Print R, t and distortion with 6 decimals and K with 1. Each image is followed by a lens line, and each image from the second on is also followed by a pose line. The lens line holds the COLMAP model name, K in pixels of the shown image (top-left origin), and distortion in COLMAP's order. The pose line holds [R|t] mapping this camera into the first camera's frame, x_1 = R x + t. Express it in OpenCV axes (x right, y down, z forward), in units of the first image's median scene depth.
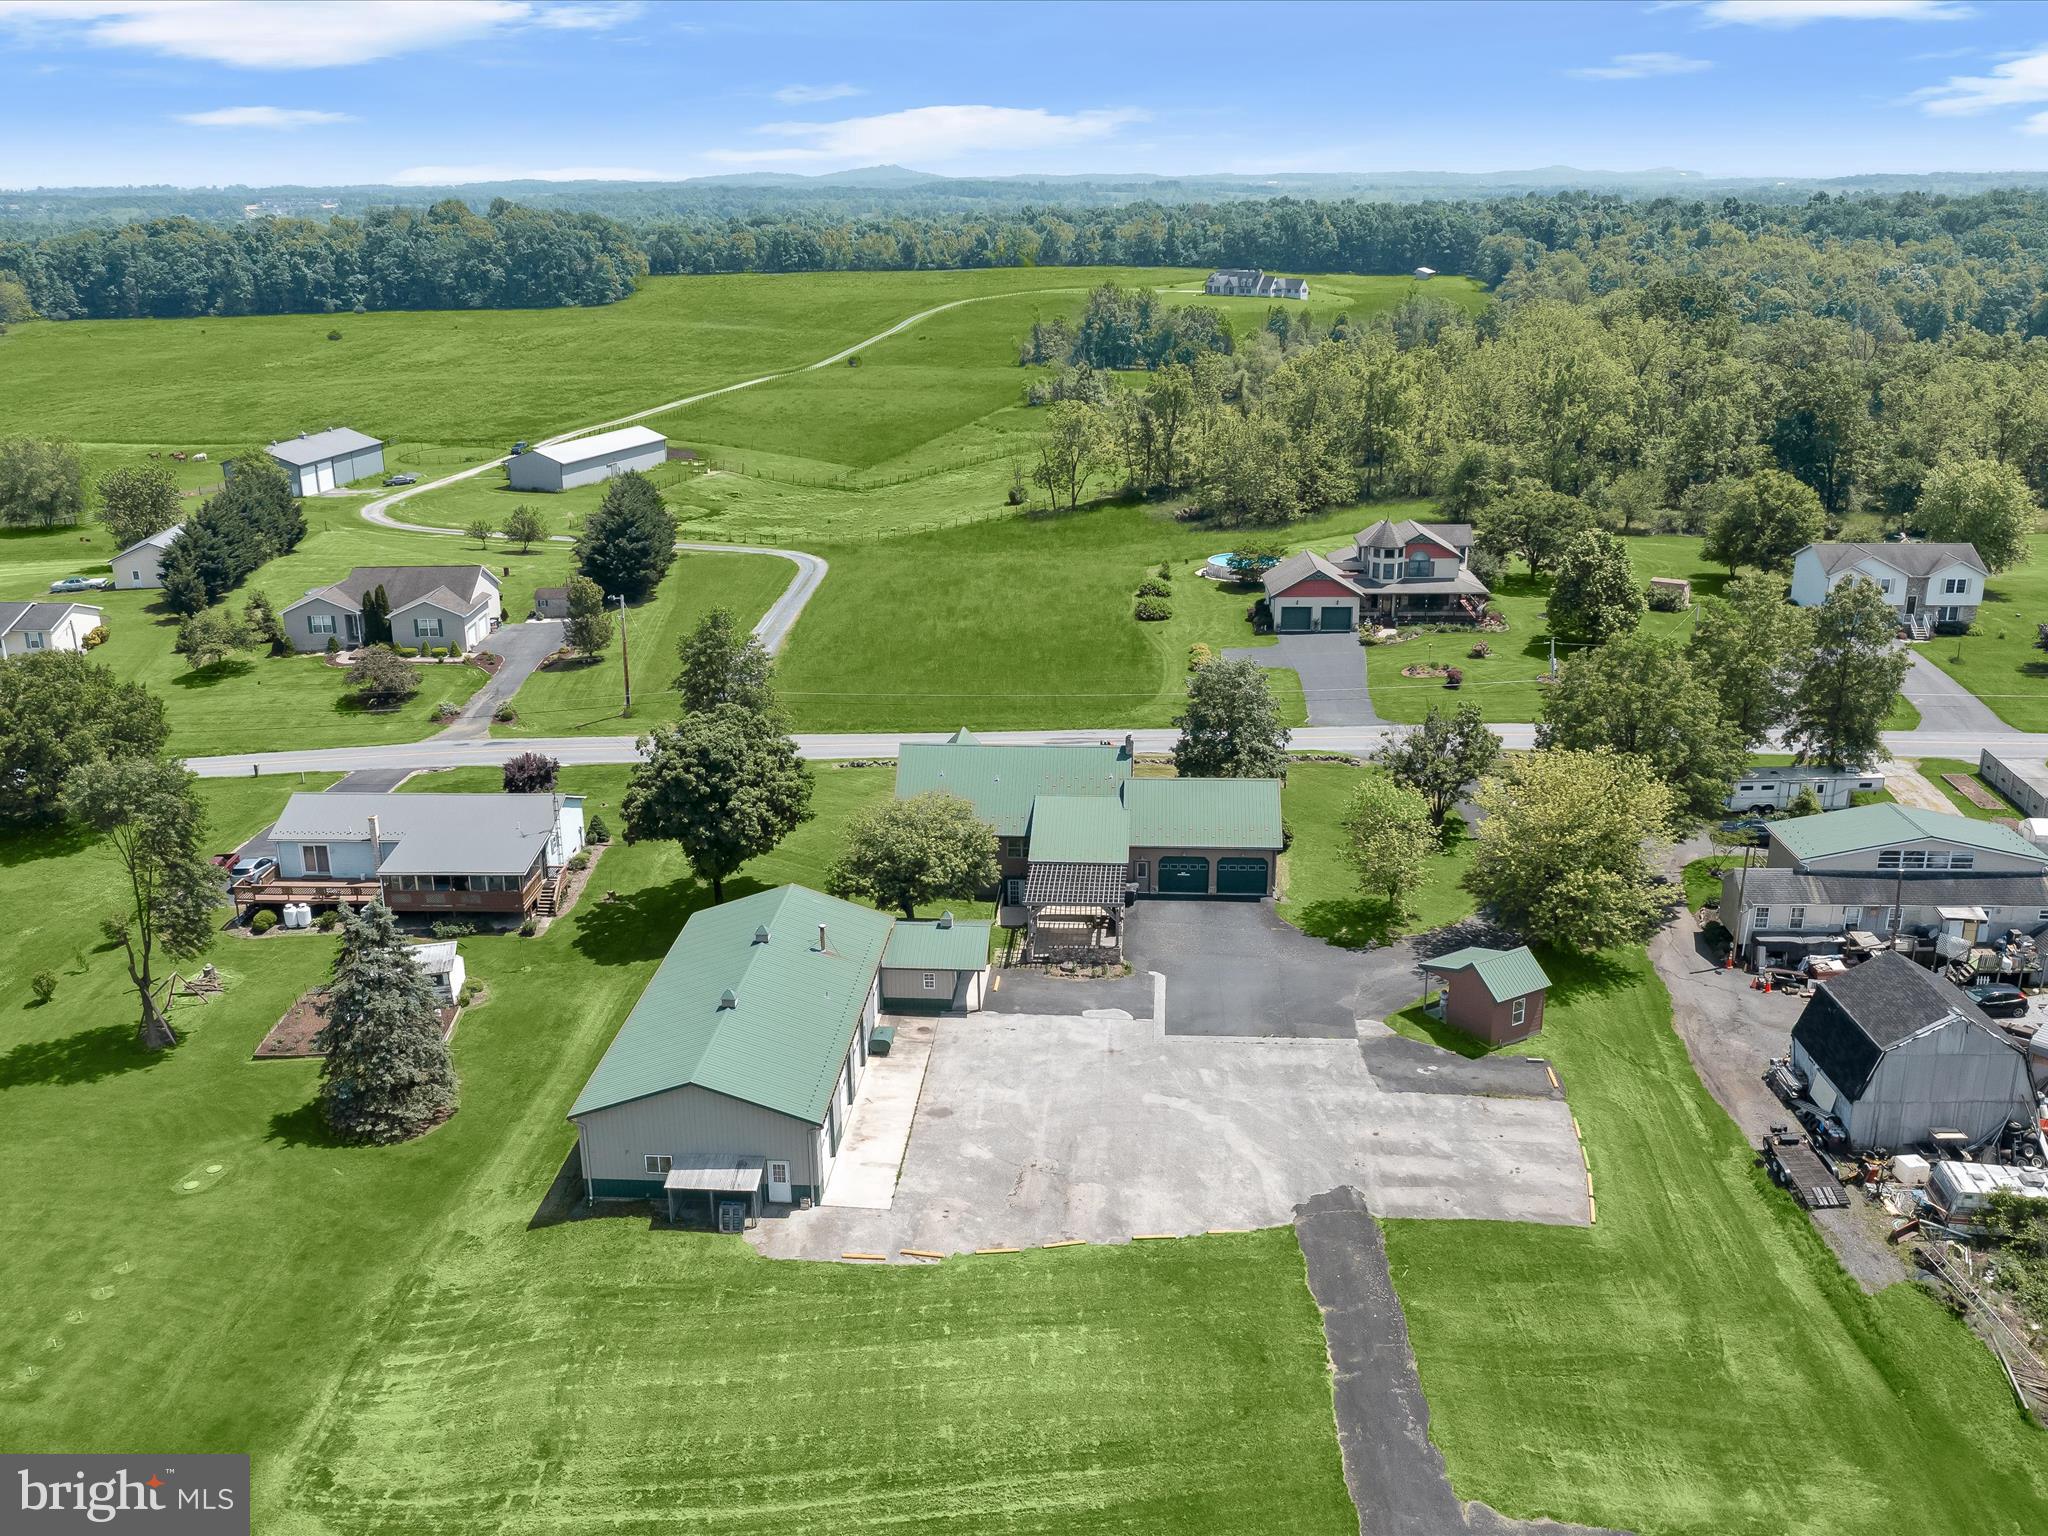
lens RADIAL K [[1838.1, 0, 1033.6], [0, 1838.1, 757.3], [0, 0, 1]] dist [-0.024003, 0.012354]
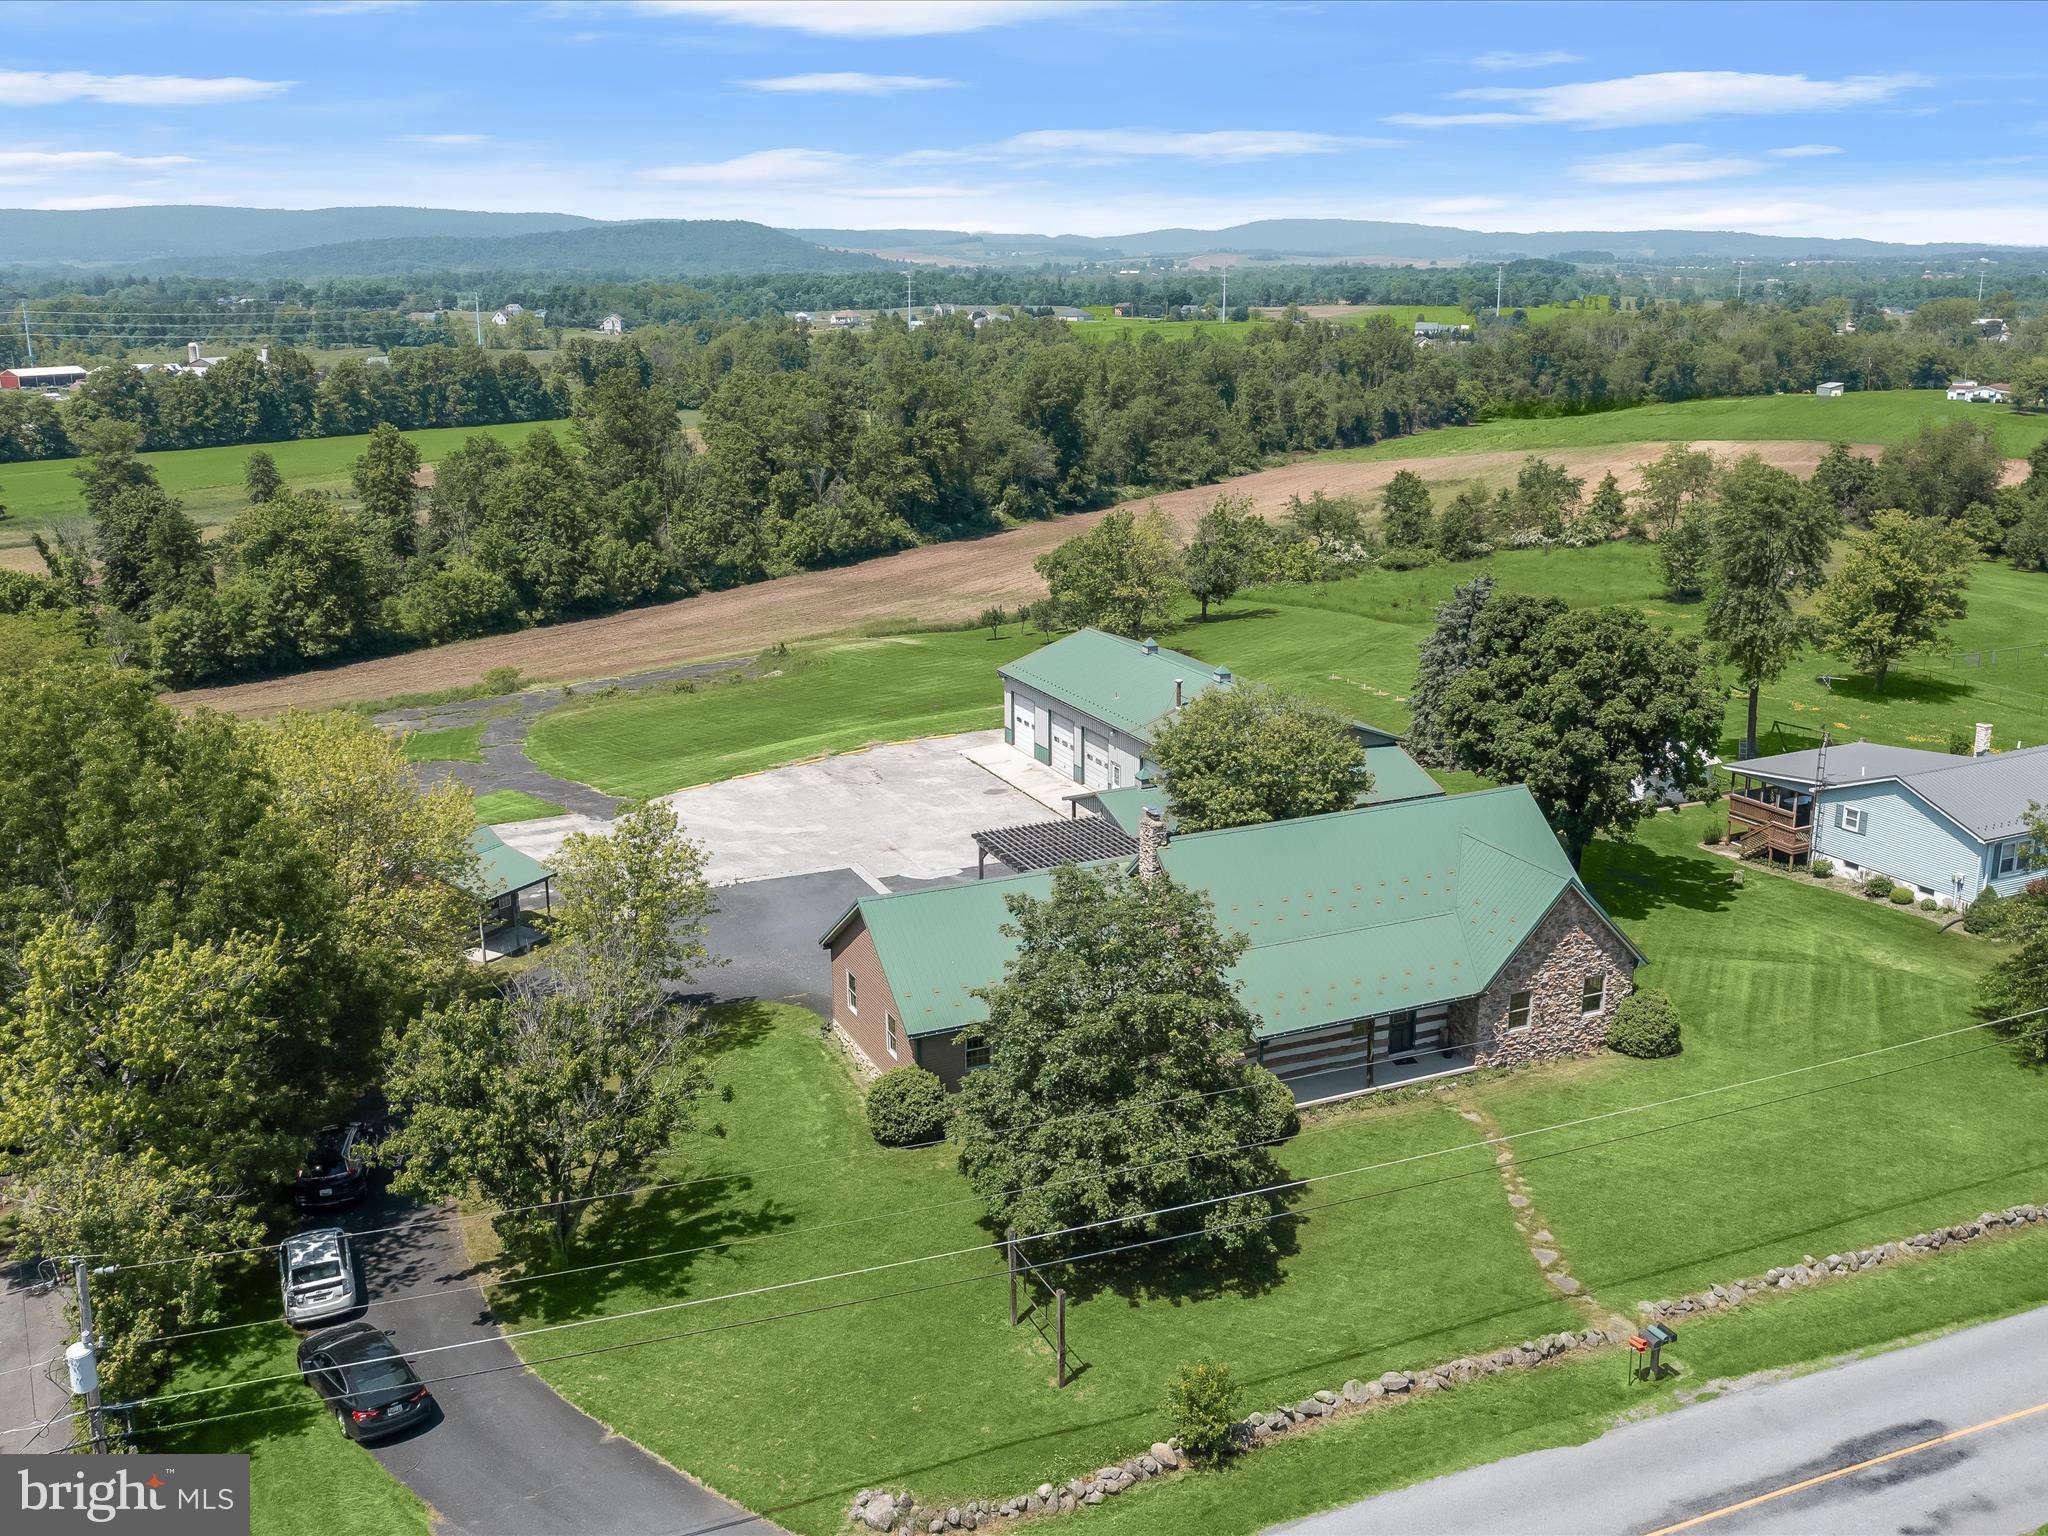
lens RADIAL K [[1838.1, 0, 1011.0], [0, 1838.1, 782.1], [0, 0, 1]] dist [-0.024003, 0.012354]
pose [[-0.889186, 0.137147, -0.436508, 0.346807], [-0.127230, 0.842280, 0.523810, -0.317148], [0.439500, 0.521302, -0.731494, 1.521799]]
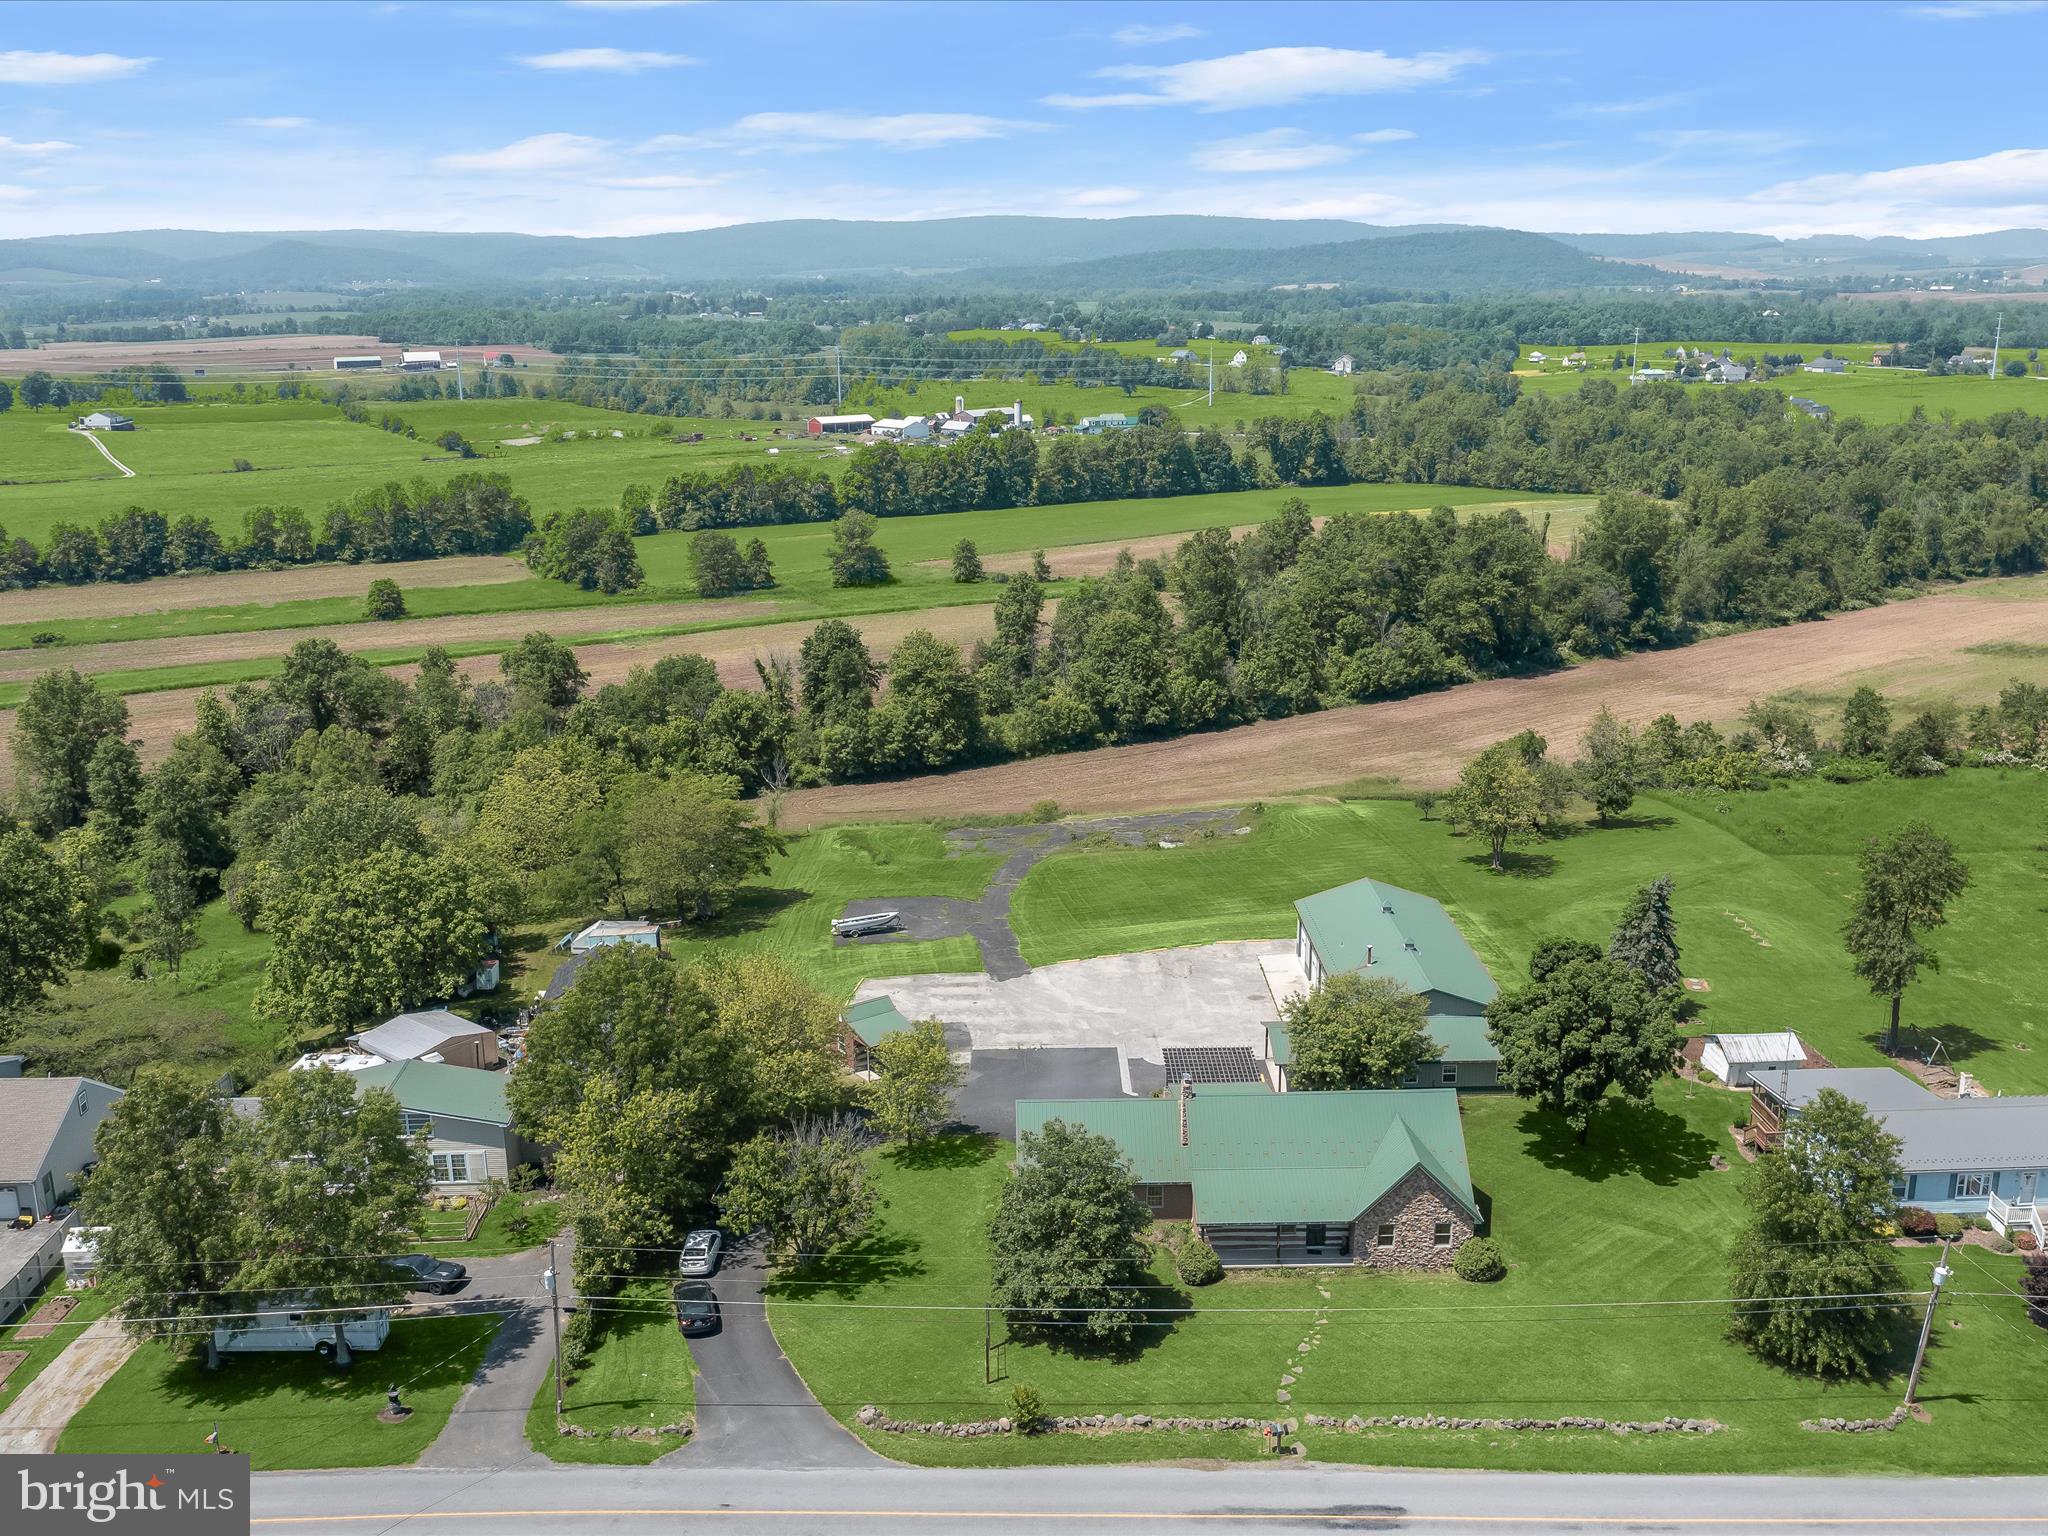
lens RADIAL K [[1838.1, 0, 1005.1], [0, 1838.1, 764.0], [0, 0, 1]] dist [-0.024003, 0.012354]
pose [[-0.997614, 0.033708, -0.060251, 0.208426], [-0.004405, 0.839851, 0.542799, -0.684994], [0.068899, 0.541770, -0.837698, 1.848479]]
